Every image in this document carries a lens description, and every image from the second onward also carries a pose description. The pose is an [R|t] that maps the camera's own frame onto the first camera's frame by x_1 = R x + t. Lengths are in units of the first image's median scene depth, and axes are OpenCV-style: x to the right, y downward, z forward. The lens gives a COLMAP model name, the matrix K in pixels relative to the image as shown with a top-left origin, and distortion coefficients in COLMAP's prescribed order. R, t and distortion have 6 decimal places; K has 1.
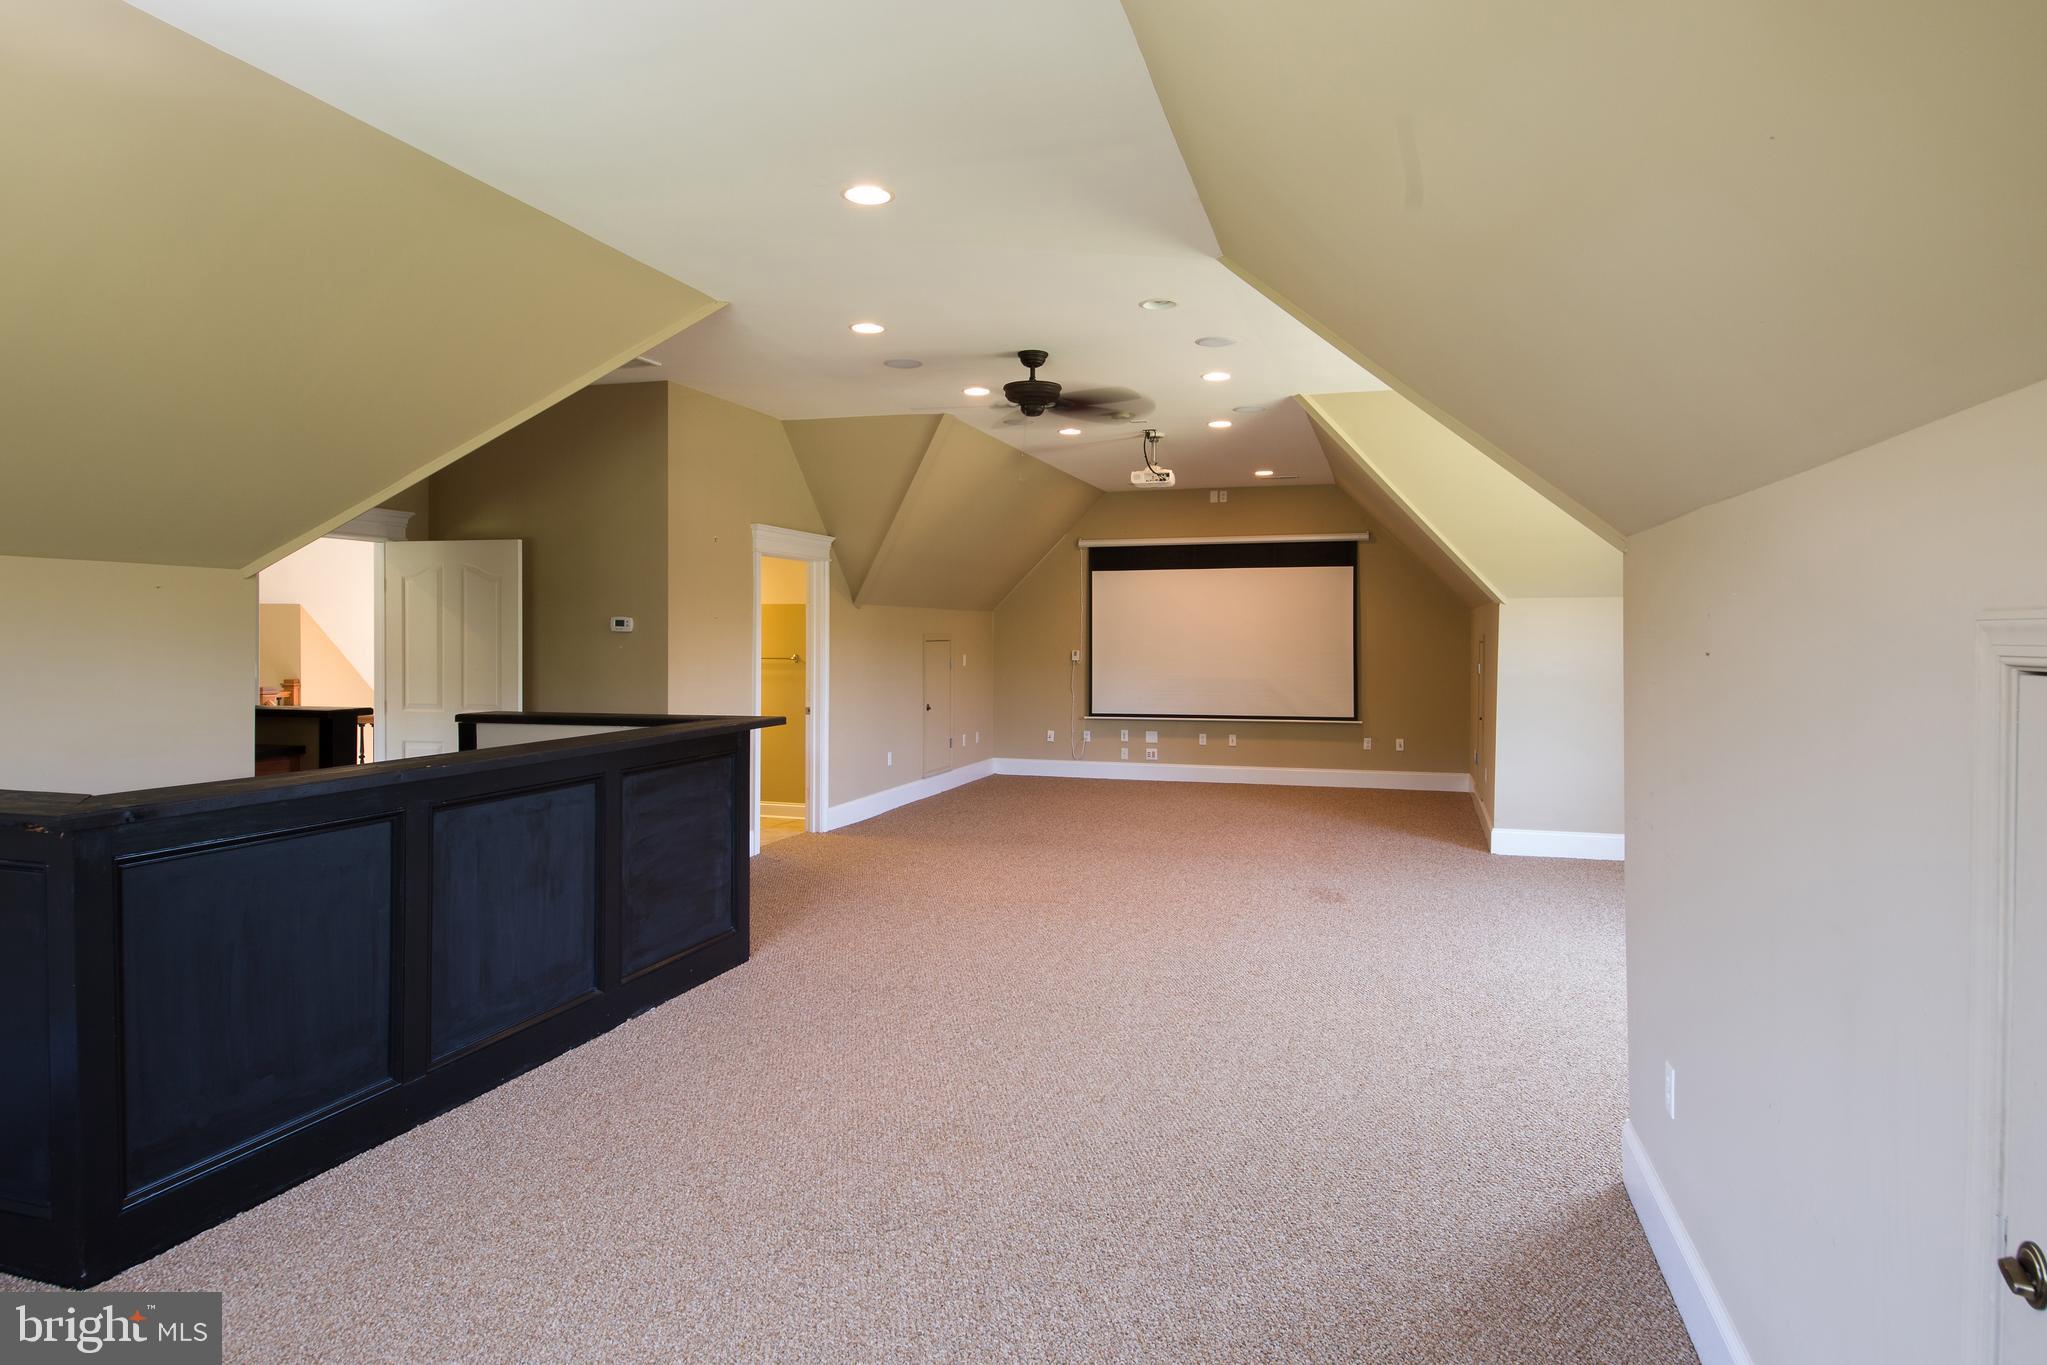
lens RADIAL K [[1218.7, 0, 1025.6], [0, 1218.7, 667.2], [0, 0, 1]] dist [0.028384, 0.000992]
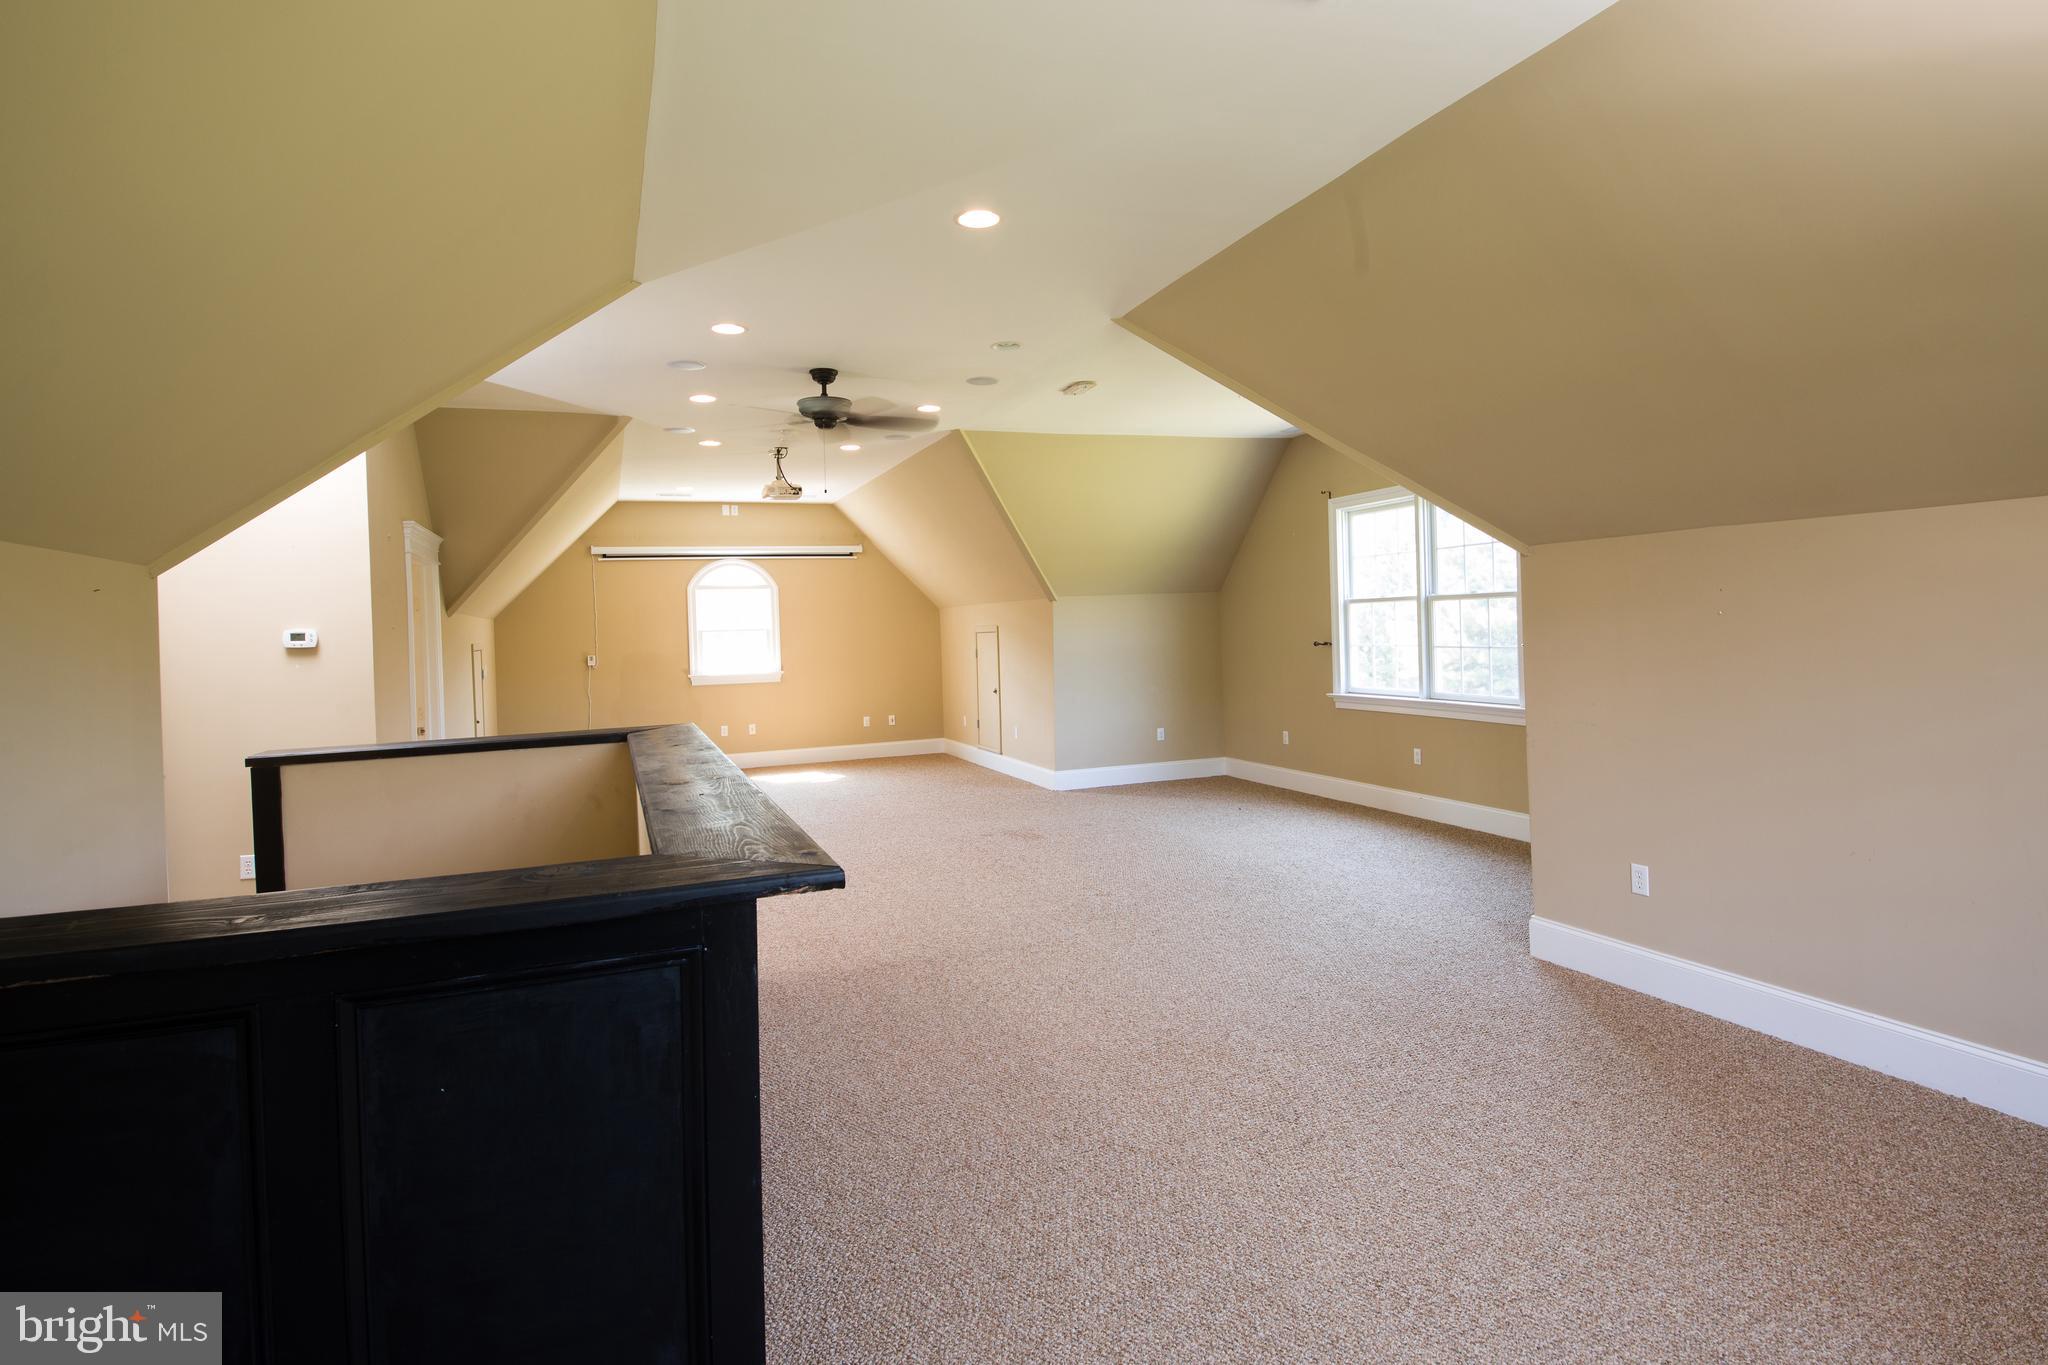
lens RADIAL K [[1050.8, 0, 1021.2], [0, 1050.8, 687.6], [0, 0, 1]] dist [0.032033, -0.000002]
pose [[0.792203, -0.061483, 0.607153, -0.437231], [0.048059, 0.998107, 0.038366, -0.007046], [-0.608362, -0.001215, 0.793658, 0.160666]]
